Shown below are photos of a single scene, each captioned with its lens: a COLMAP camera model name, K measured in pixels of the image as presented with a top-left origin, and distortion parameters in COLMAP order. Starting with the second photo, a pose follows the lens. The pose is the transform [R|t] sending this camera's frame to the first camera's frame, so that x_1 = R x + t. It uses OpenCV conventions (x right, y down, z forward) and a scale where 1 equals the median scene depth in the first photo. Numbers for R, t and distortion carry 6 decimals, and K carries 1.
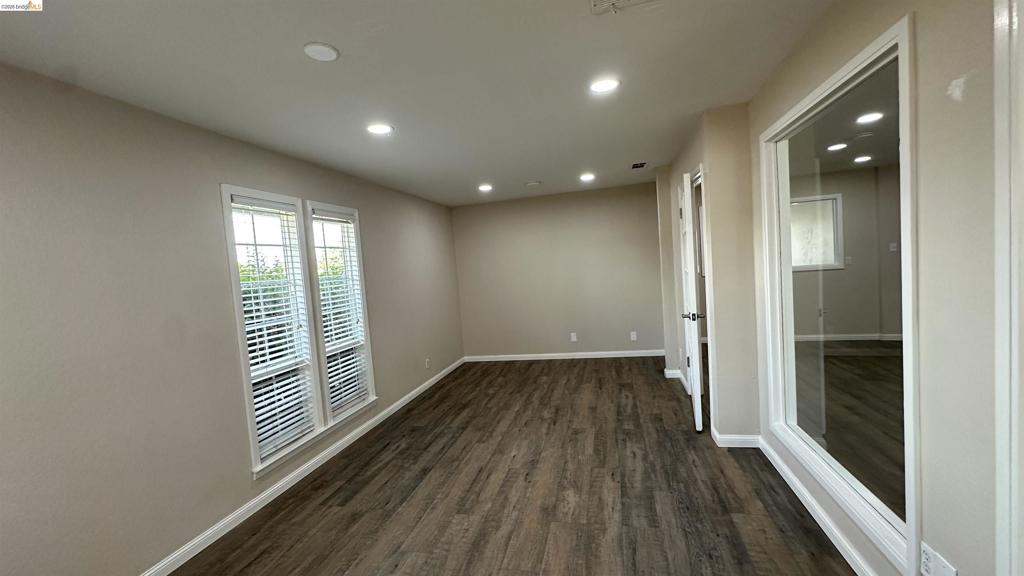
lens RADIAL K [[403.7, 0, 512.0], [0, 403.7, 288.0], [0, 0, 1]] dist [0.000266, 0.000104]
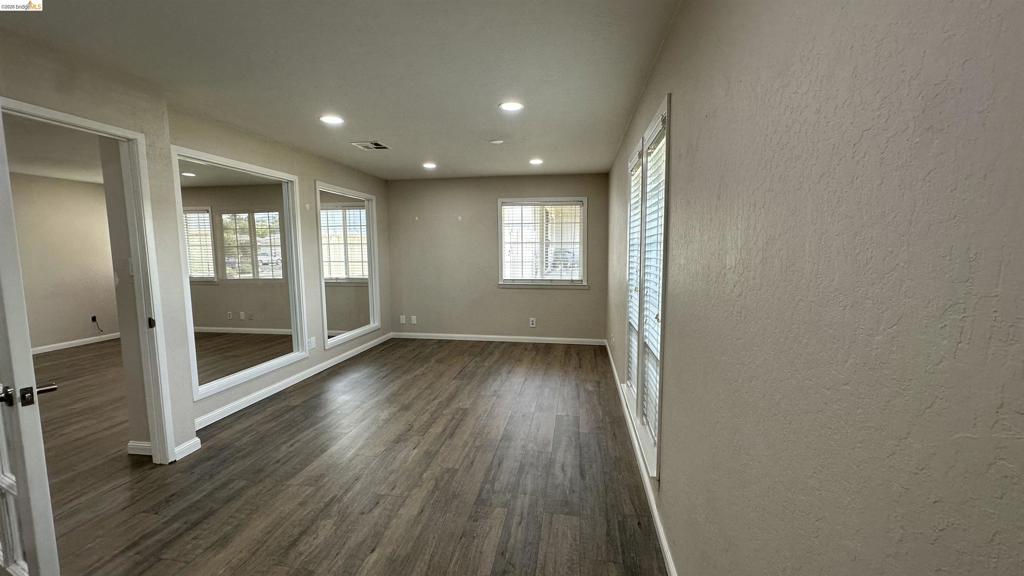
lens RADIAL K [[403.7, 0, 512.0], [0, 403.7, 288.0], [0, 0, 1]] dist [0.000266, 0.000104]
pose [[-0.993686, 0.089205, -0.068045, -0.179483], [0.077129, 0.983588, 0.163114, -0.074636], [0.081479, 0.156836, -0.984258, 1.811654]]
